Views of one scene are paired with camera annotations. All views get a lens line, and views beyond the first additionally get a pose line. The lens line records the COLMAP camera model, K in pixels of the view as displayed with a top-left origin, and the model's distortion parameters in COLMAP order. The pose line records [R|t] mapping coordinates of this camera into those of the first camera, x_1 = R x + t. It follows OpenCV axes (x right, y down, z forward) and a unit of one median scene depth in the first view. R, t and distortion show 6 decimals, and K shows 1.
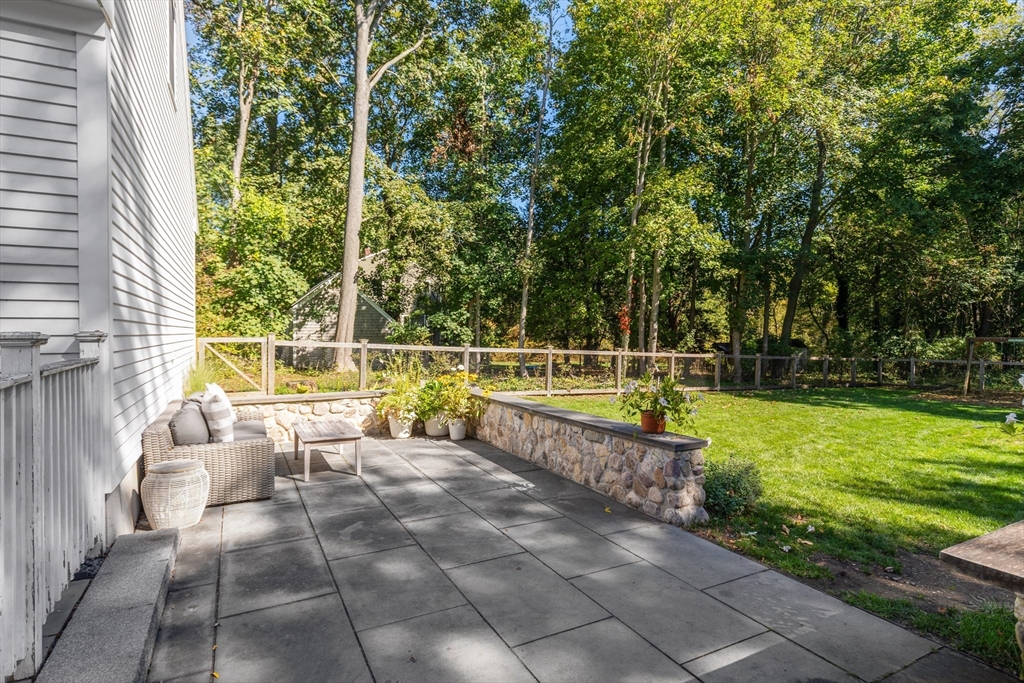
lens RADIAL K [[534.7, 0, 512.4], [0, 534.7, 337.5], [0, 0, 1]] dist [0.000033, 0.002920]
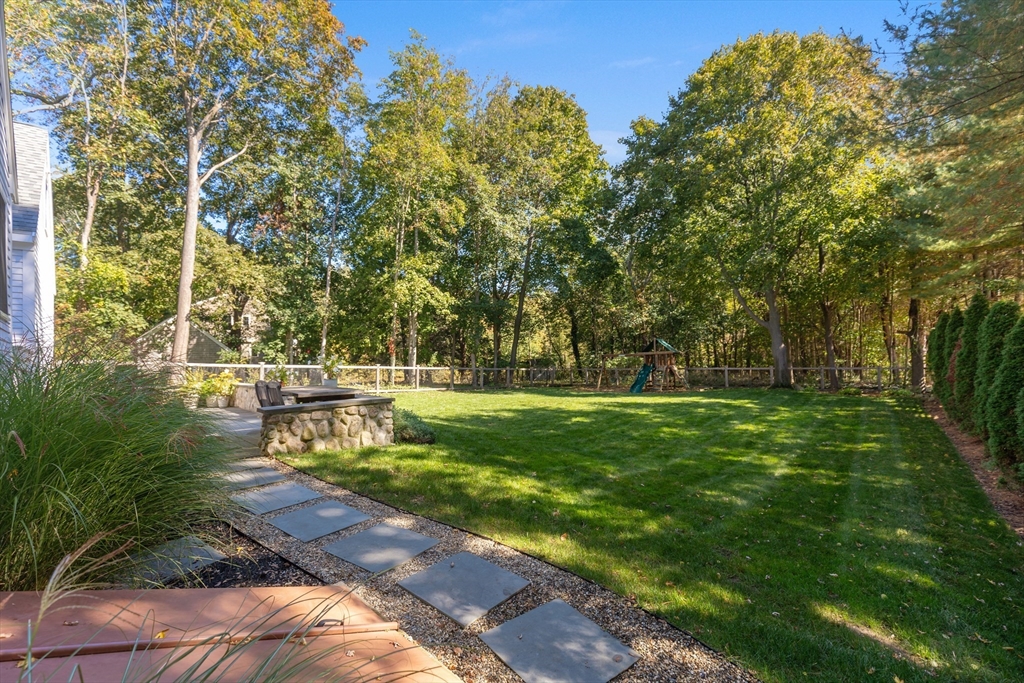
lens RADIAL K [[456.7, 0, 517.7], [0, 456.7, 351.7], [0, 0, 1]] dist [-0.004773, 0.000177]
pose [[0.958565, -0.015876, 0.284433, 0.222526], [0.022661, 0.999531, -0.020581, 0.021428], [-0.283973, 0.026174, 0.958475, -0.442910]]
